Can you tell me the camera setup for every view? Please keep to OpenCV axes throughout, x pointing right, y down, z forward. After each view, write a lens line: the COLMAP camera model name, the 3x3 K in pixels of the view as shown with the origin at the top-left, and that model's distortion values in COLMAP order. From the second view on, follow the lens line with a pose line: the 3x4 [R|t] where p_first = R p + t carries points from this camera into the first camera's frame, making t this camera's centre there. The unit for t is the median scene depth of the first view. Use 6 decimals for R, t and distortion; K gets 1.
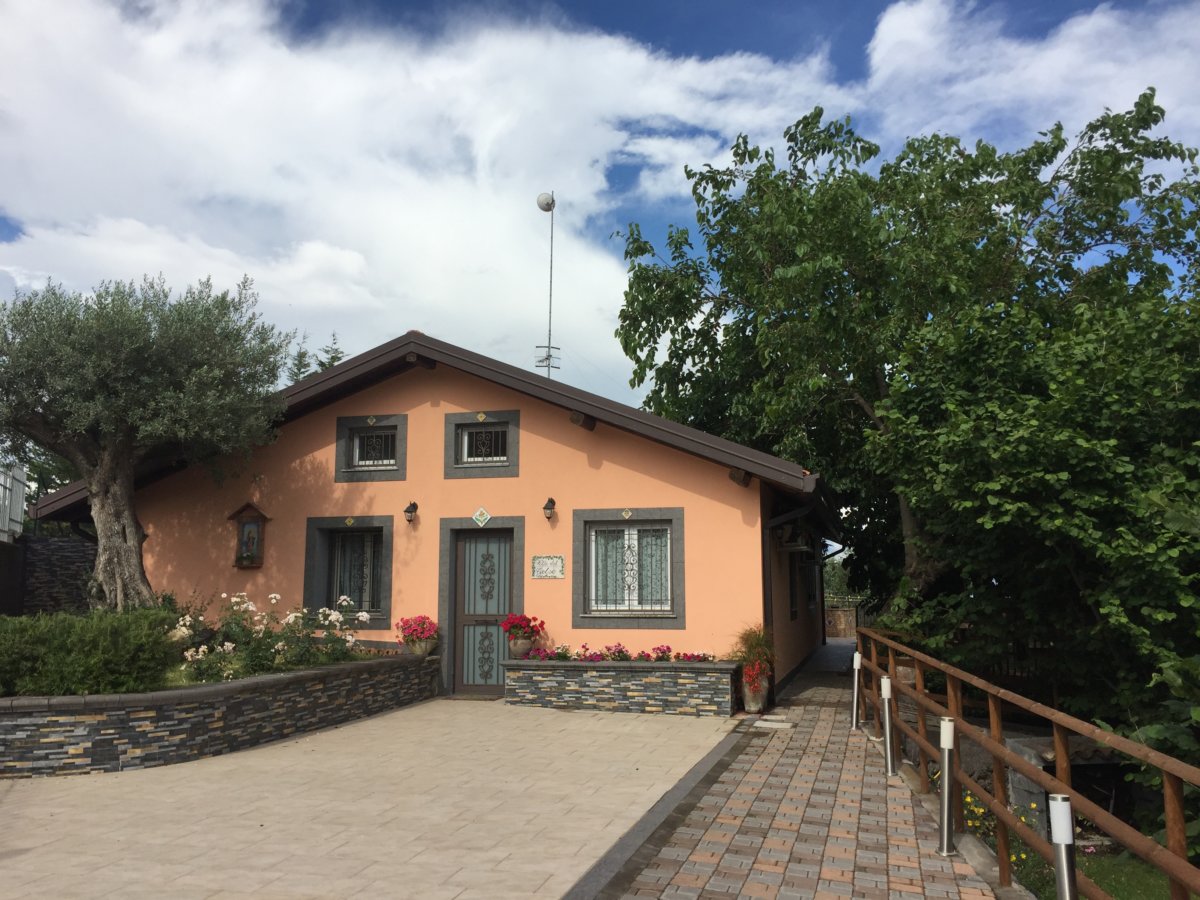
lens RADIAL K [[1017.2, 0, 600.0], [0, 1017.2, 450.0], [0, 0, 1]] dist [0.087652, -0.128326]
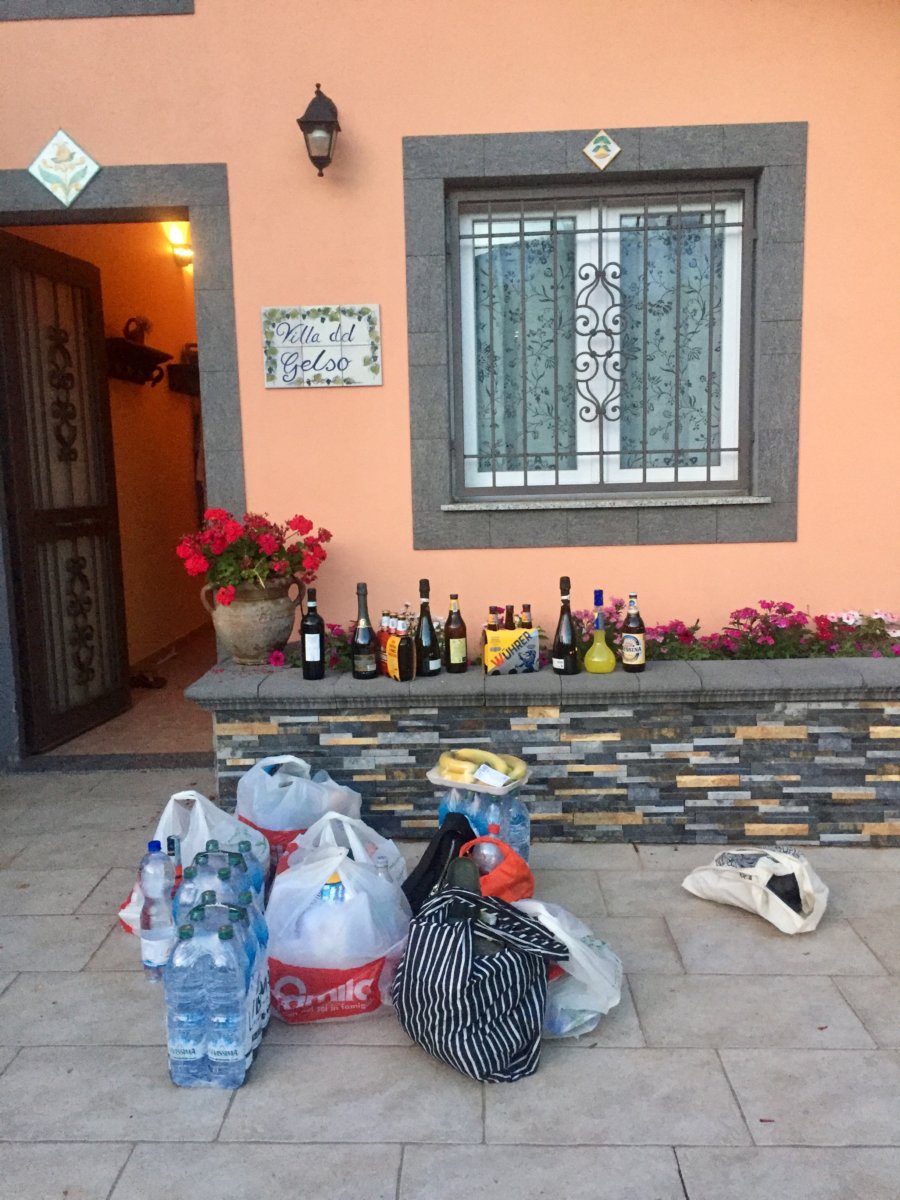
lens RADIAL K [[1017.2, 0, 457.9], [0, 1017.2, 597.1], [0, 0, 1]] dist [0.087652, -0.128326]
pose [[0.972072, -0.053983, 0.228391, -0.086561], [-0.008213, 0.964764, 0.262989, 0.109415], [-0.234540, -0.257520, 0.937376, 0.715106]]
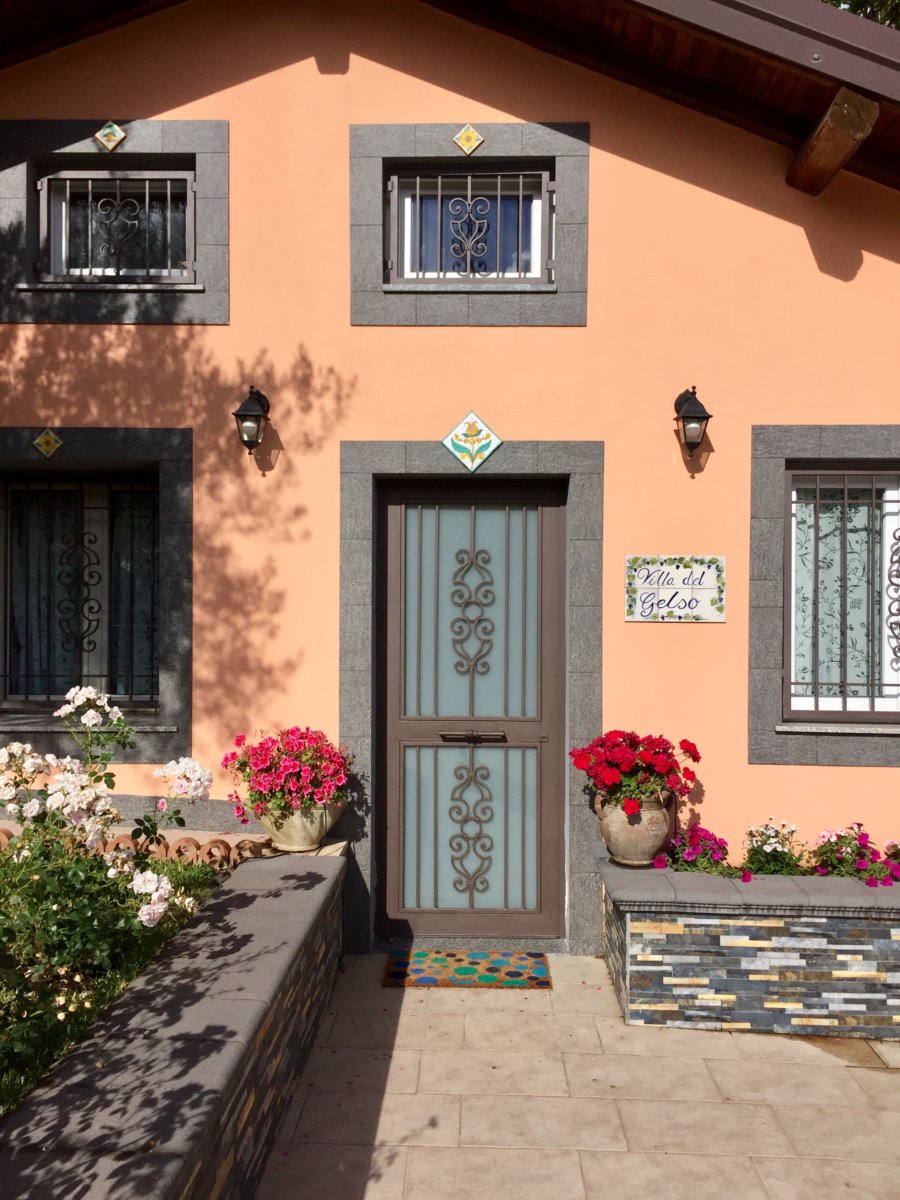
lens RADIAL K [[1017.2, 0, 457.9], [0, 1017.2, 597.1], [0, 0, 1]] dist [0.087652, -0.128326]
pose [[0.973027, 0.010840, 0.230435, -0.209794], [-0.041020, 0.991107, 0.126584, 0.078464], [-0.227013, -0.132623, 0.964819, 0.698494]]
